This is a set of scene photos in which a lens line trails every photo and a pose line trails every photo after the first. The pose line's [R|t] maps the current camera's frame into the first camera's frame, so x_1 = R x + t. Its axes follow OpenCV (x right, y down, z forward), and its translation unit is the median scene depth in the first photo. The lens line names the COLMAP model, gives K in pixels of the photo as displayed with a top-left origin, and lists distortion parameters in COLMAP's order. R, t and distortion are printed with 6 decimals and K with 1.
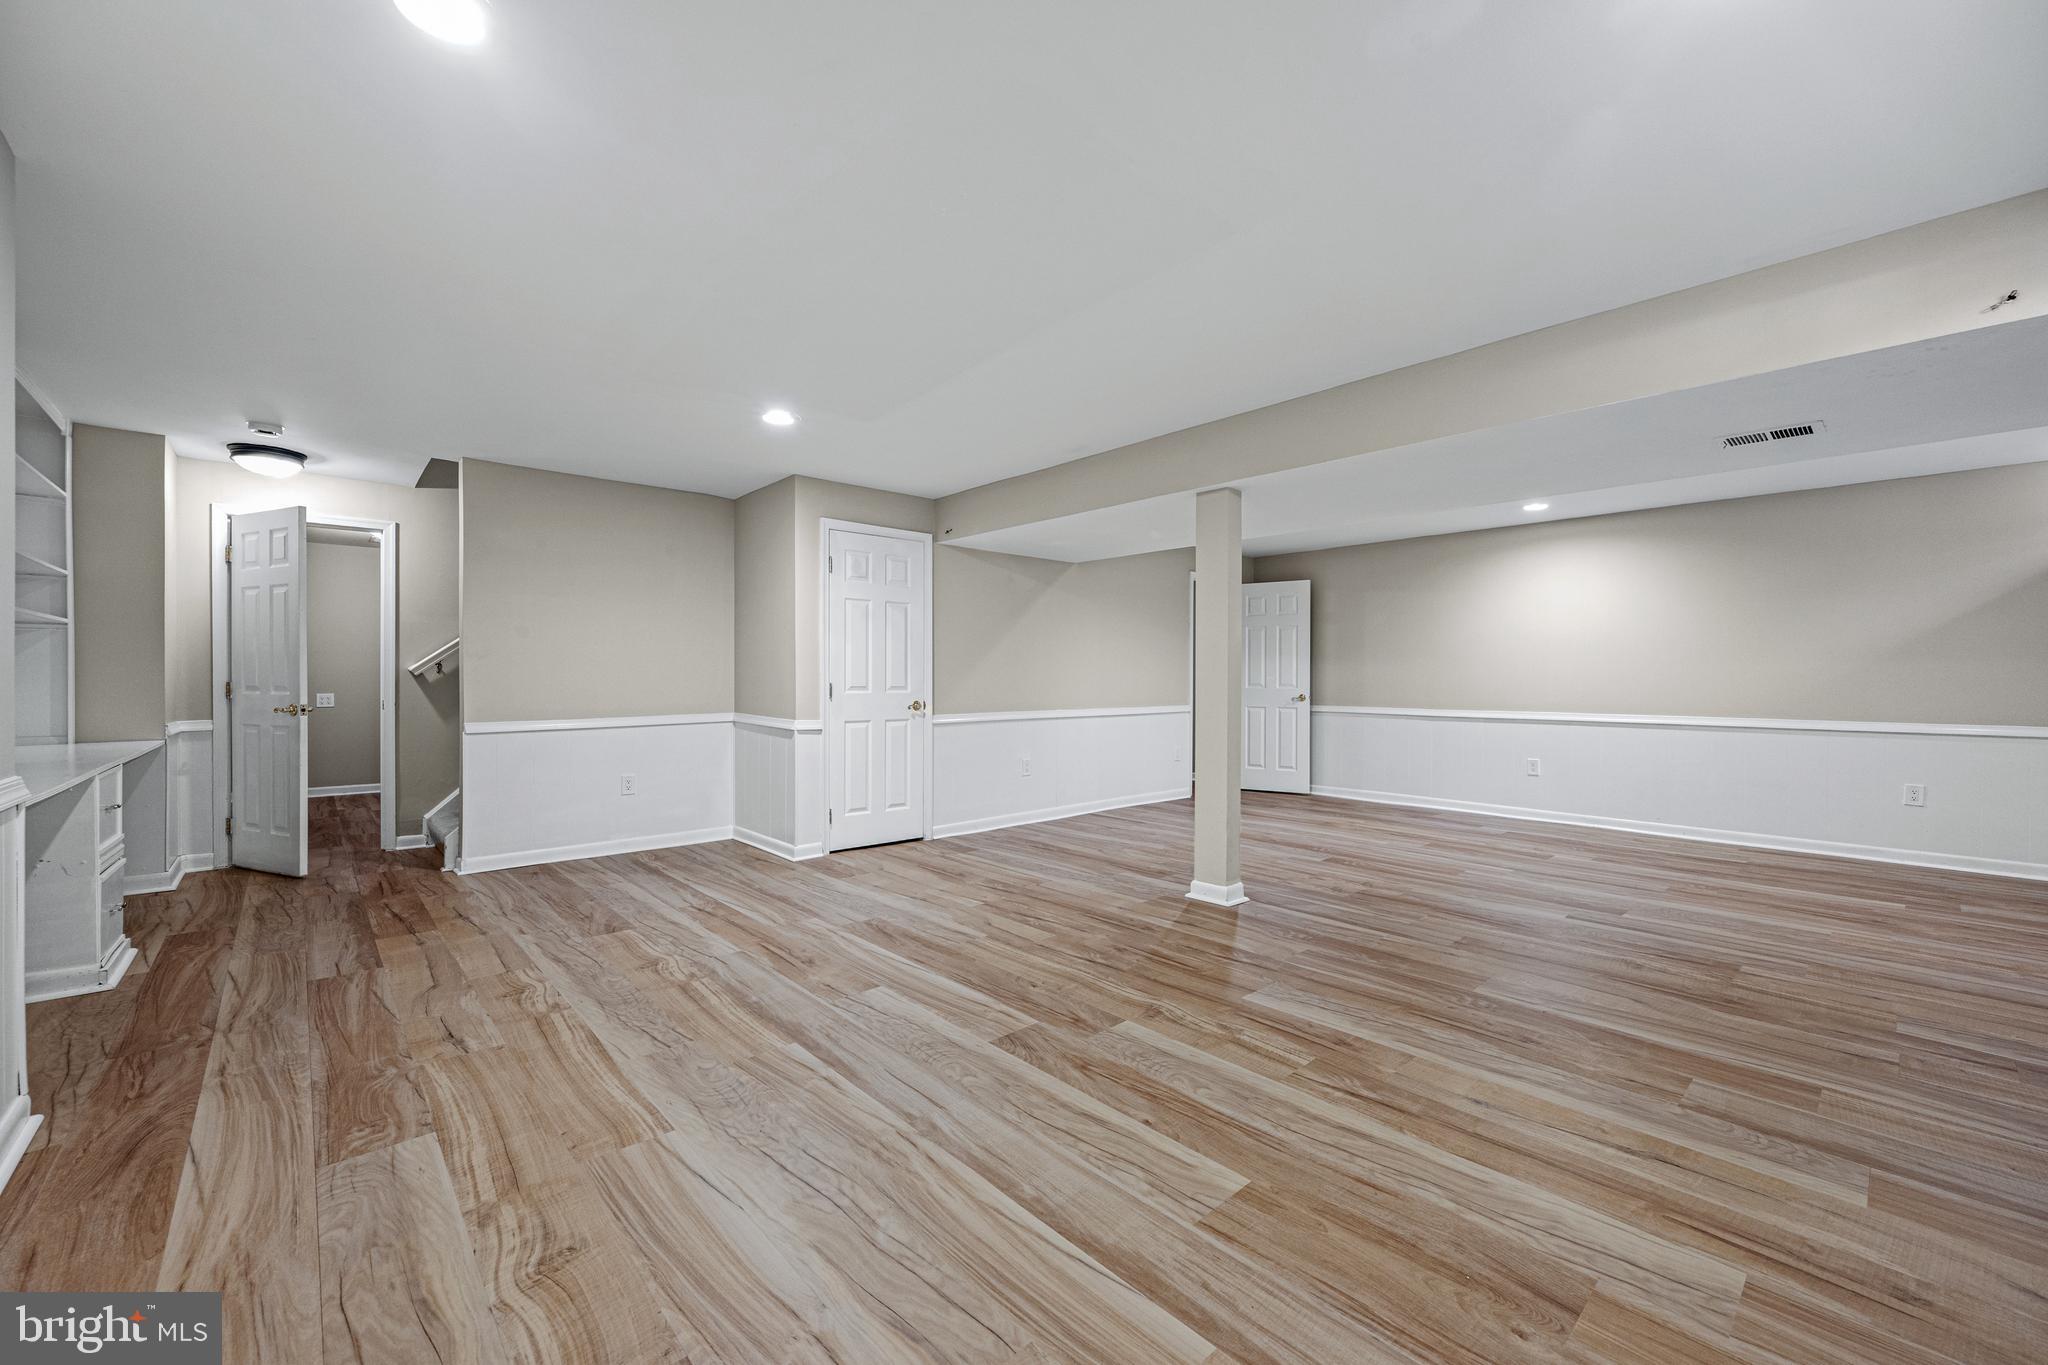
lens RADIAL K [[805.4, 0, 1019.0], [0, 805.4, 683.5], [0, 0, 1]] dist [-0.002481, 0.000054]
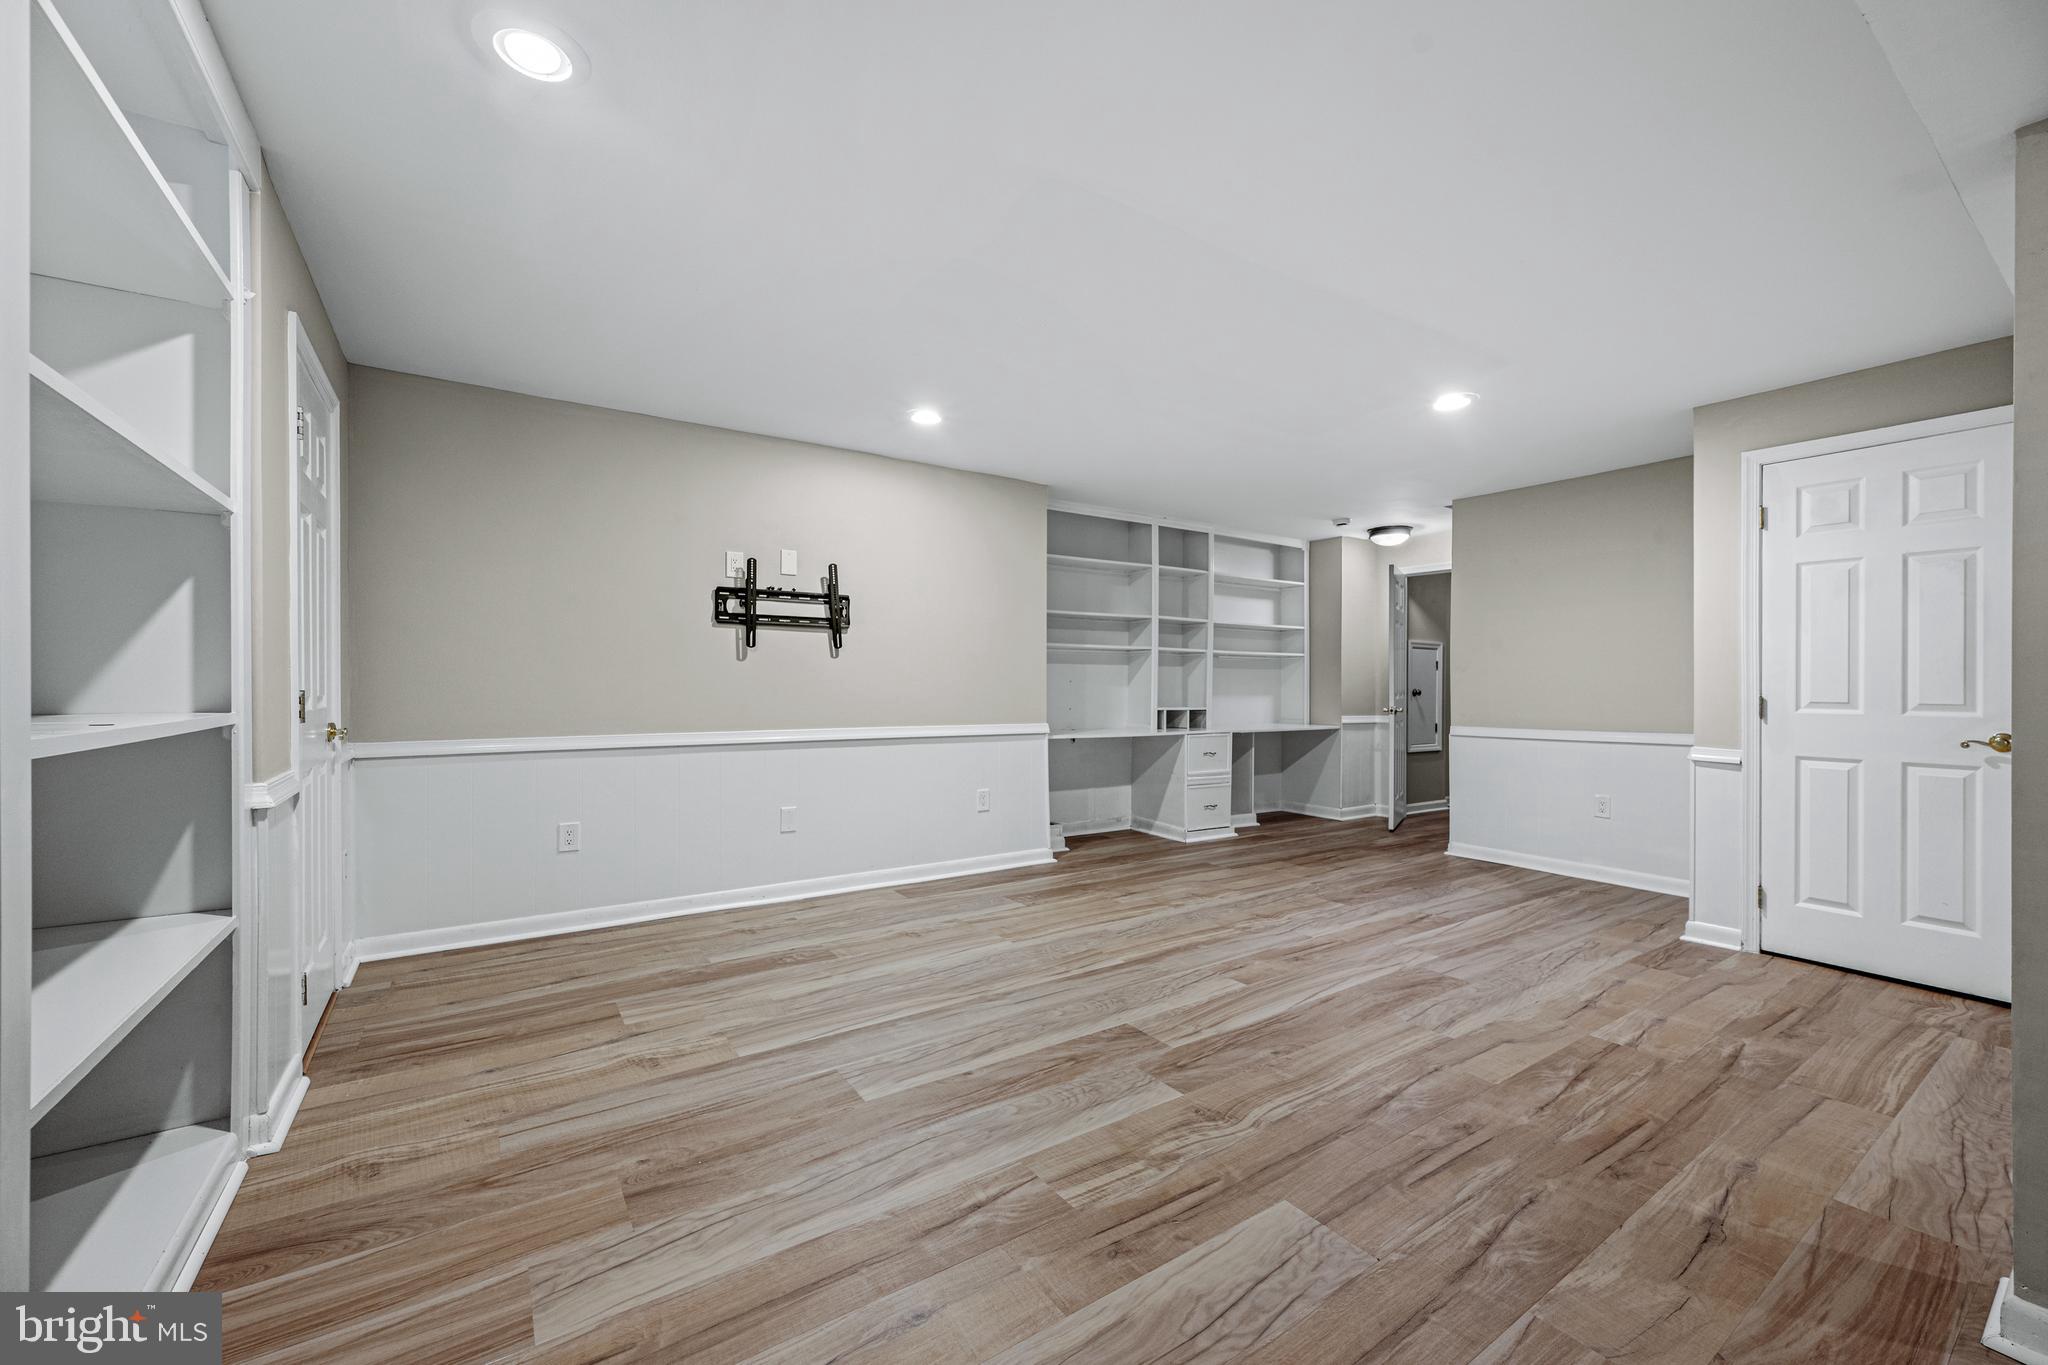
lens RADIAL K [[805.4, 0, 1019.0], [0, 805.4, 683.5], [0, 0, 1]] dist [-0.002481, 0.000054]
pose [[-0.137639, -0.005290, -0.990468, 0.924370], [-0.013244, 0.999906, -0.003500, -0.000676], [0.990394, 0.012636, -0.137696, 0.884677]]
